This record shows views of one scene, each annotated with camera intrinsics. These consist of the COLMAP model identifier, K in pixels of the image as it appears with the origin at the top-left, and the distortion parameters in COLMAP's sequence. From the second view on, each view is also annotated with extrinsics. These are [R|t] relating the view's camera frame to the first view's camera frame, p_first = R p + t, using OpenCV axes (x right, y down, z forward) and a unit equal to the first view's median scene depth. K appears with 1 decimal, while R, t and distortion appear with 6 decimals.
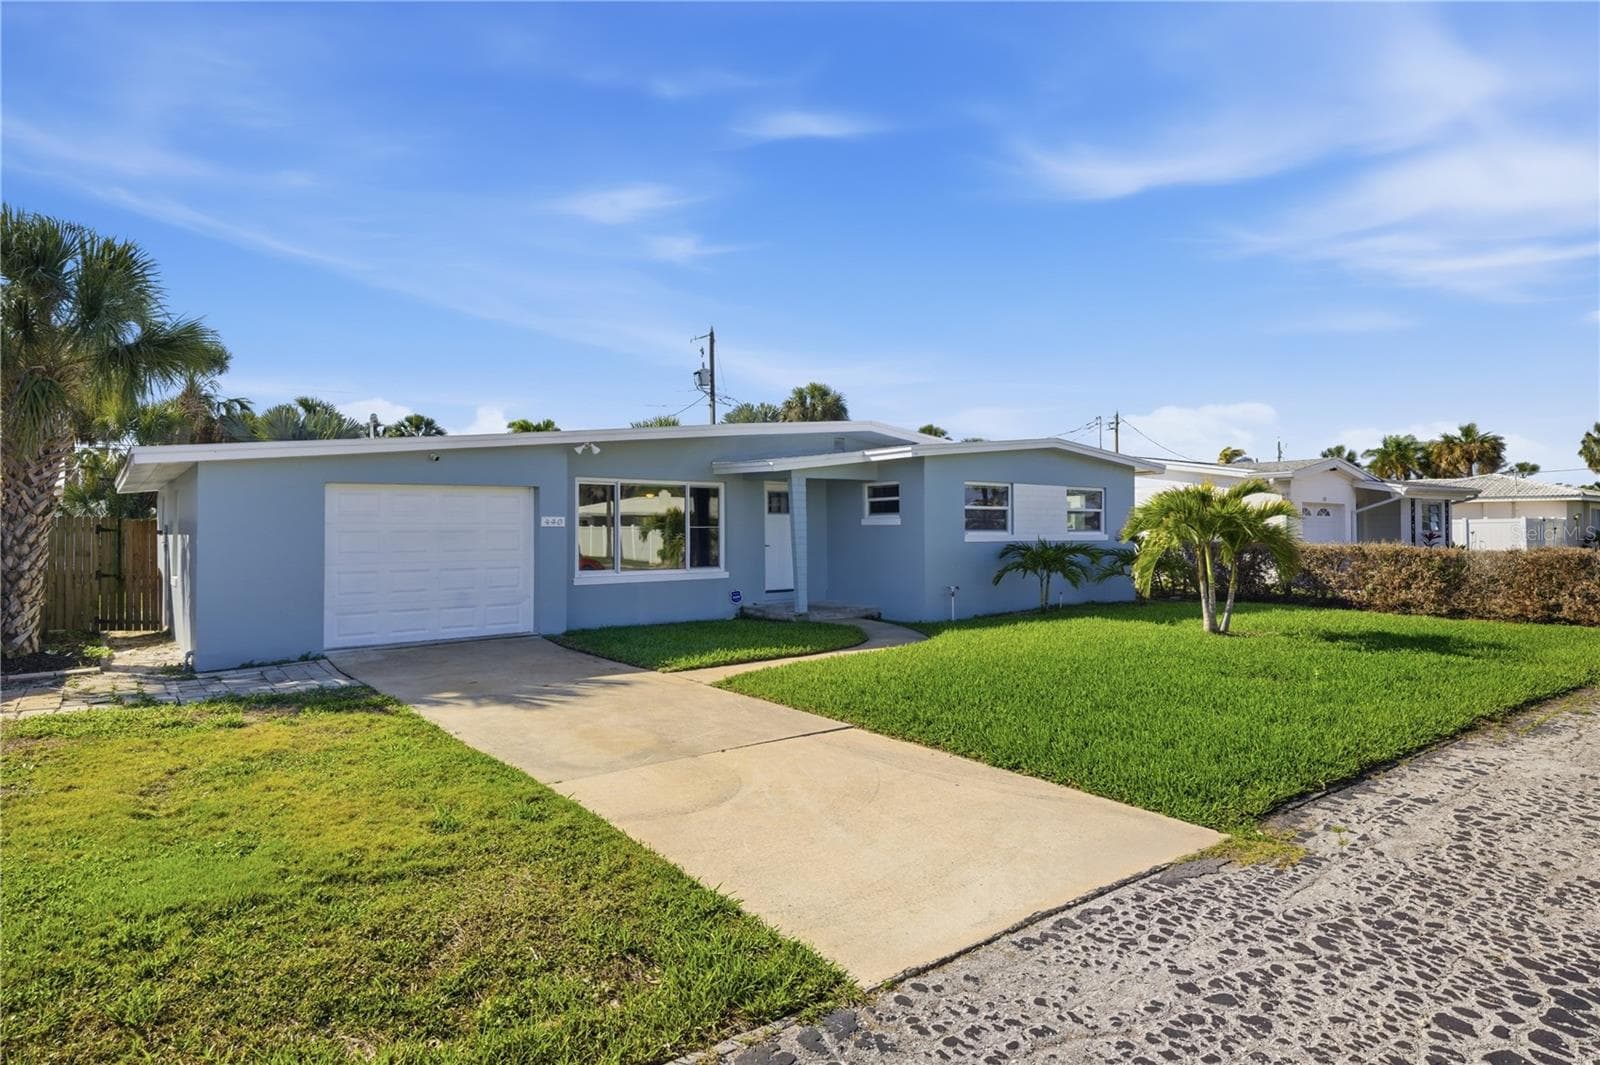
lens RADIAL K [[879.6, 0, 800.0], [0, 879.6, 532.5], [0, 0, 1]] dist [0.016724, -0.000708]
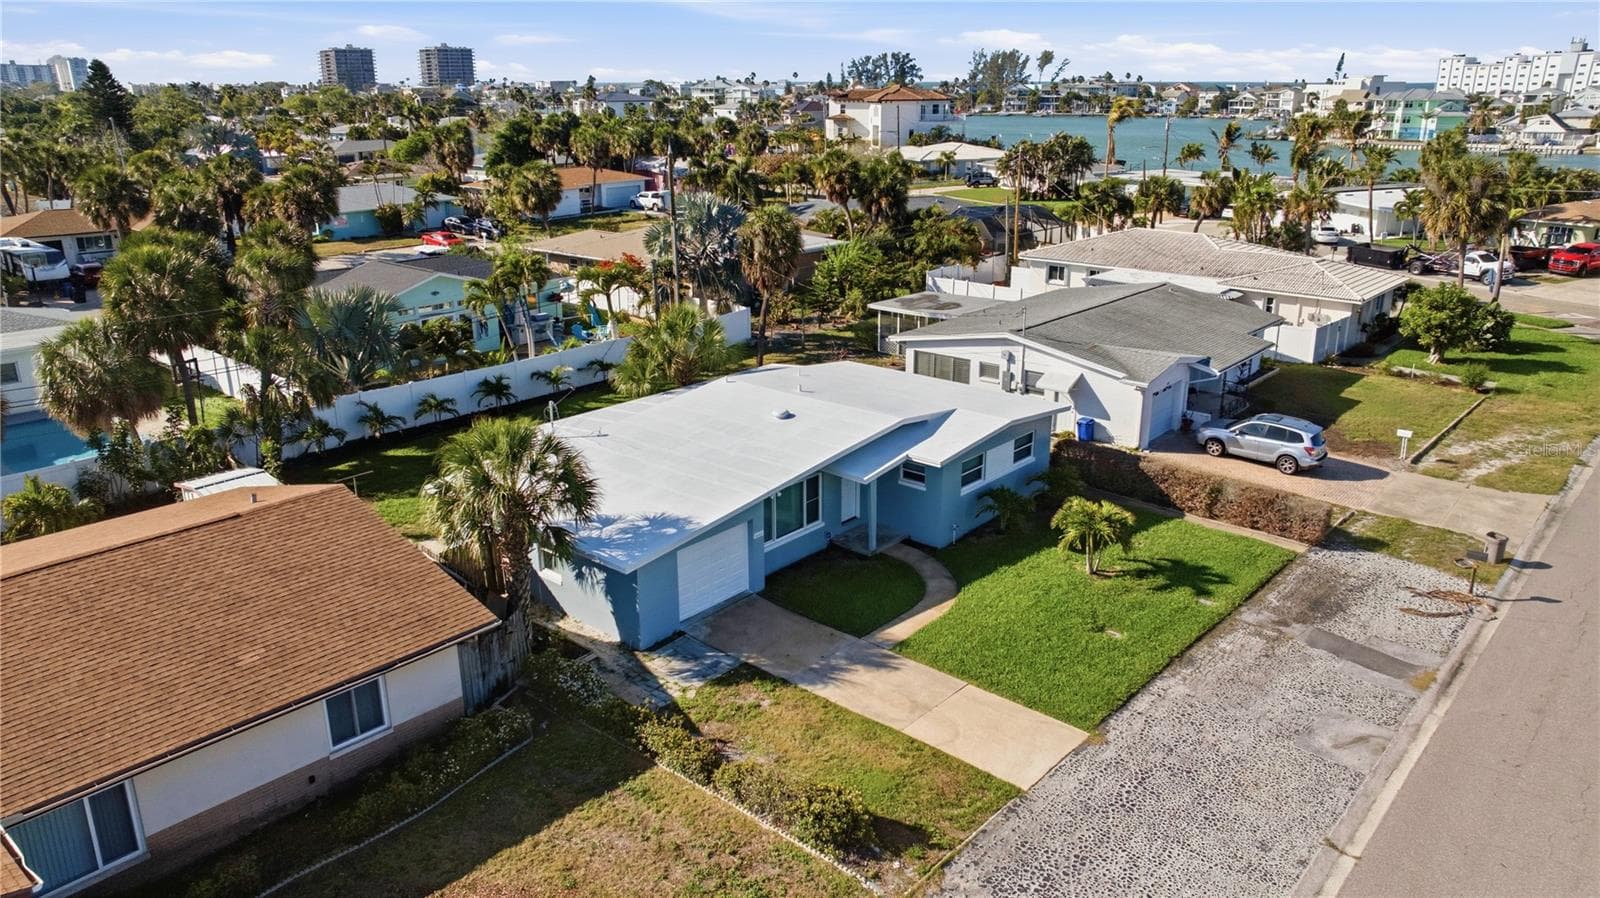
lens RADIAL K [[1113.2, 0, 800.0], [0, 1113.2, 449.0], [0, 0, 1]] dist [-0.015109, 0.003019]
pose [[0.982888, -0.061376, 0.173678, -0.516657], [0.003823, 0.949452, 0.313890, -0.799434], [-0.184164, -0.307854, 0.933440, -0.987106]]
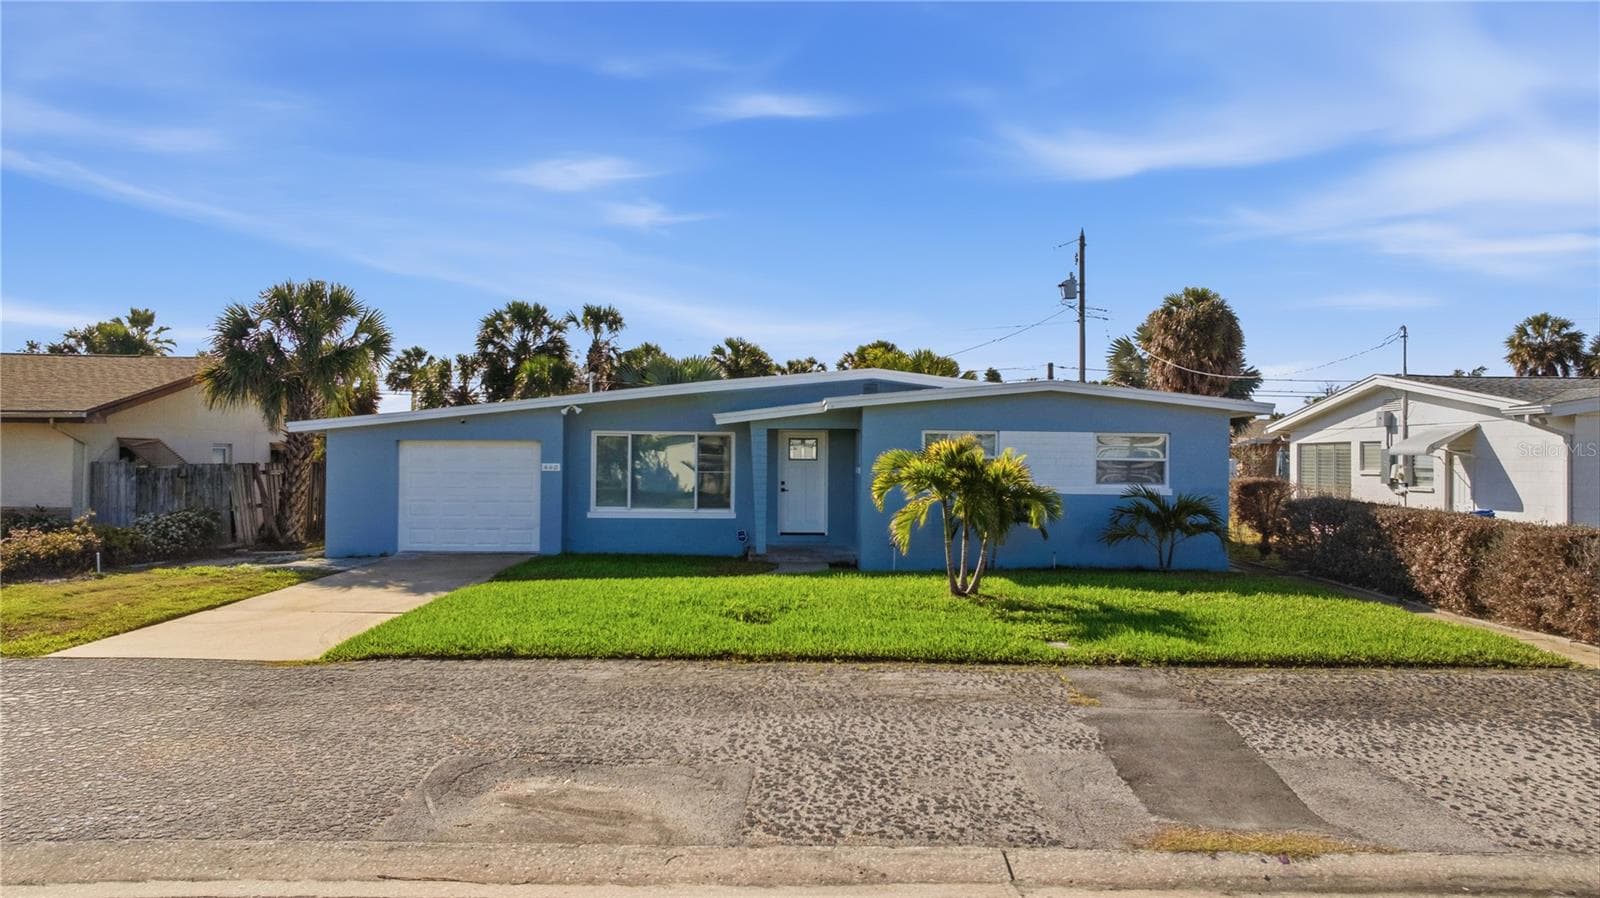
lens RADIAL K [[1123.0, 0, 800.0], [0, 1123.0, 449.0], [0, 0, 1]] dist [-0.024275, -0.001316]
pose [[0.795055, 0.007134, -0.606495, 0.884327], [-0.012522, 0.999911, -0.004653, -0.031155], [0.606408, 0.011294, 0.795073, -0.074204]]
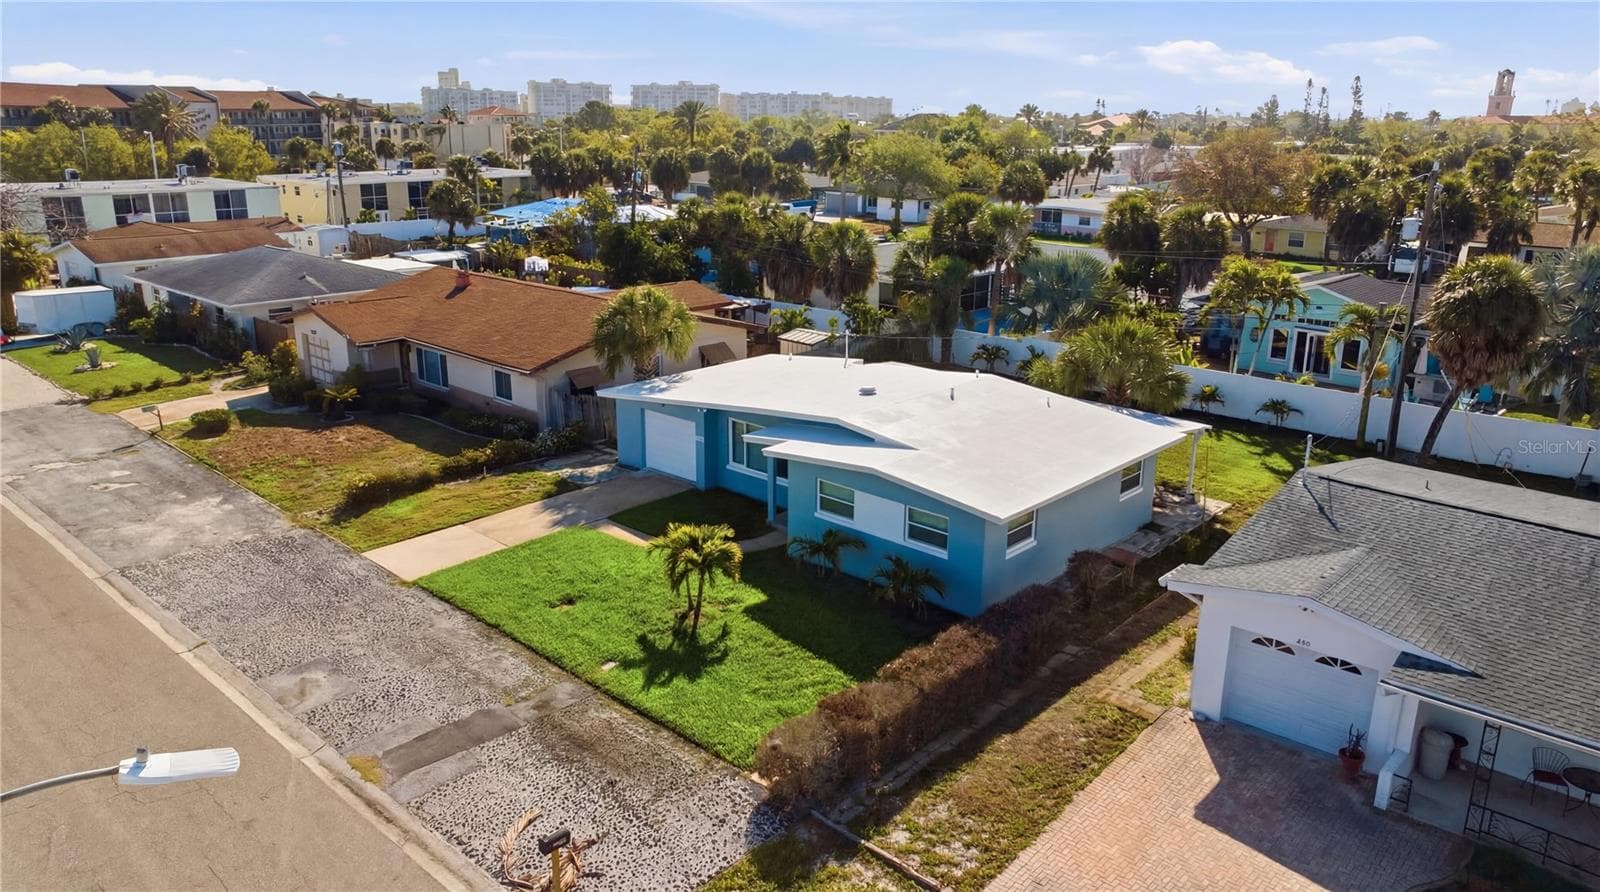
lens RADIAL K [[1094.9, 0, 800.0], [0, 1094.9, 446.0], [0, 0, 1]] dist [-0.005909, -0.002151]
pose [[0.167260, 0.287926, -0.942933, 2.058714], [-0.010531, 0.956873, 0.290314, -0.696503], [0.985857, -0.038628, 0.163079, 0.710762]]
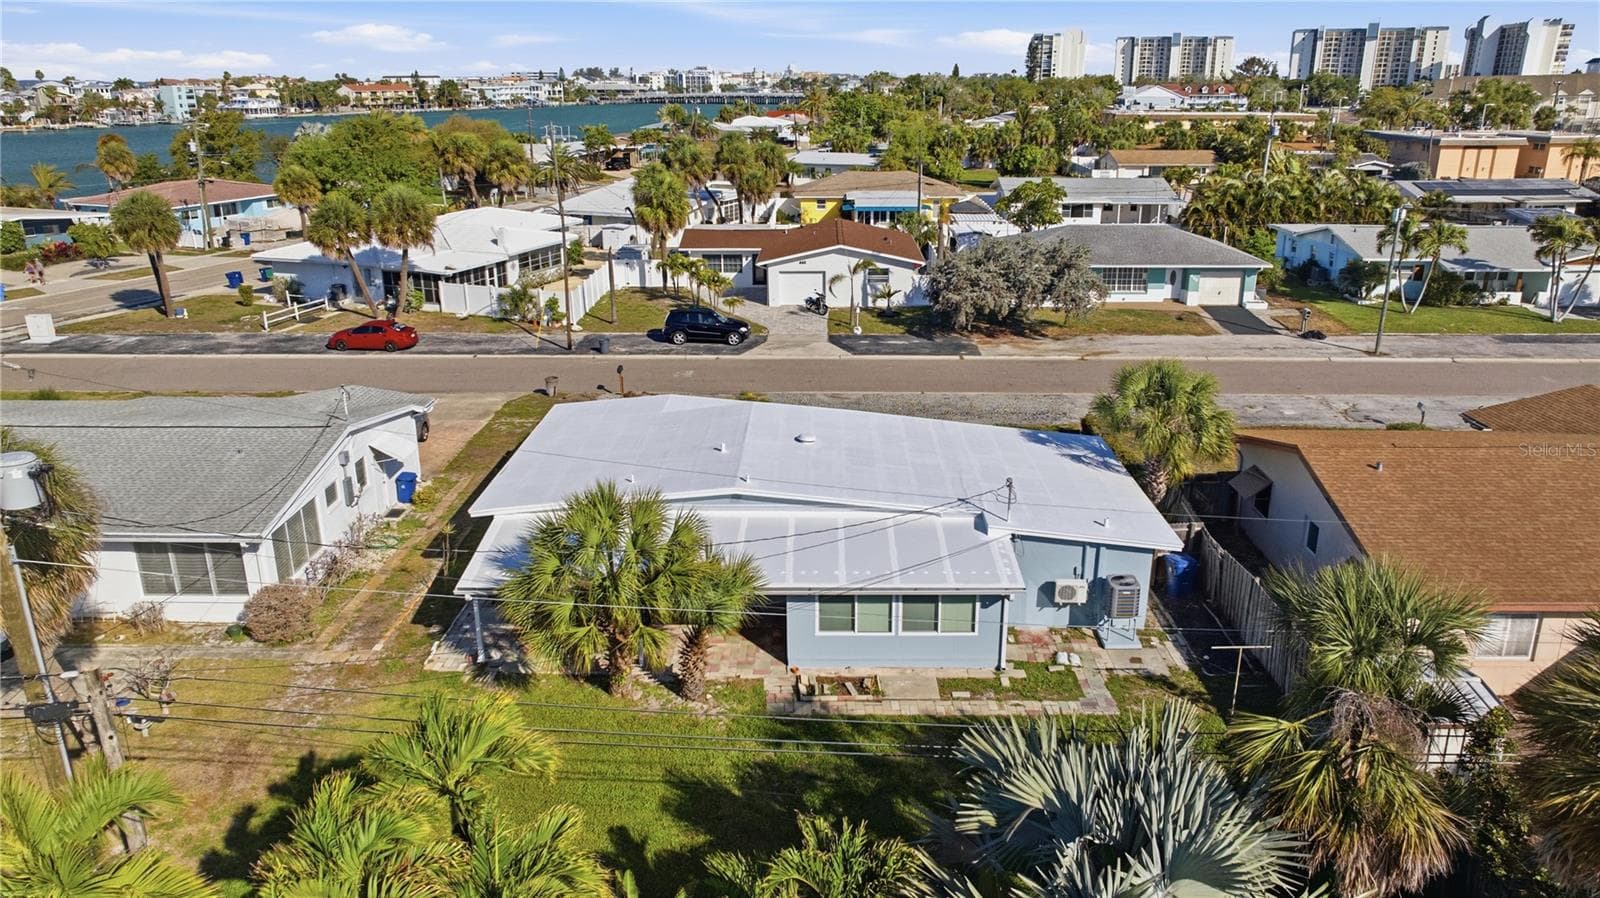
lens RADIAL K [[1164.4, 0, 846.2], [0, 1164.4, 443.7], [0, 0, 1]] dist [-0.055341, 0.102762]
pose [[-0.811048, -0.186197, 0.554555, -1.467276], [-0.003823, 0.949658, 0.313265, -0.857892], [-0.584966, 0.251953, -0.770930, 2.995678]]
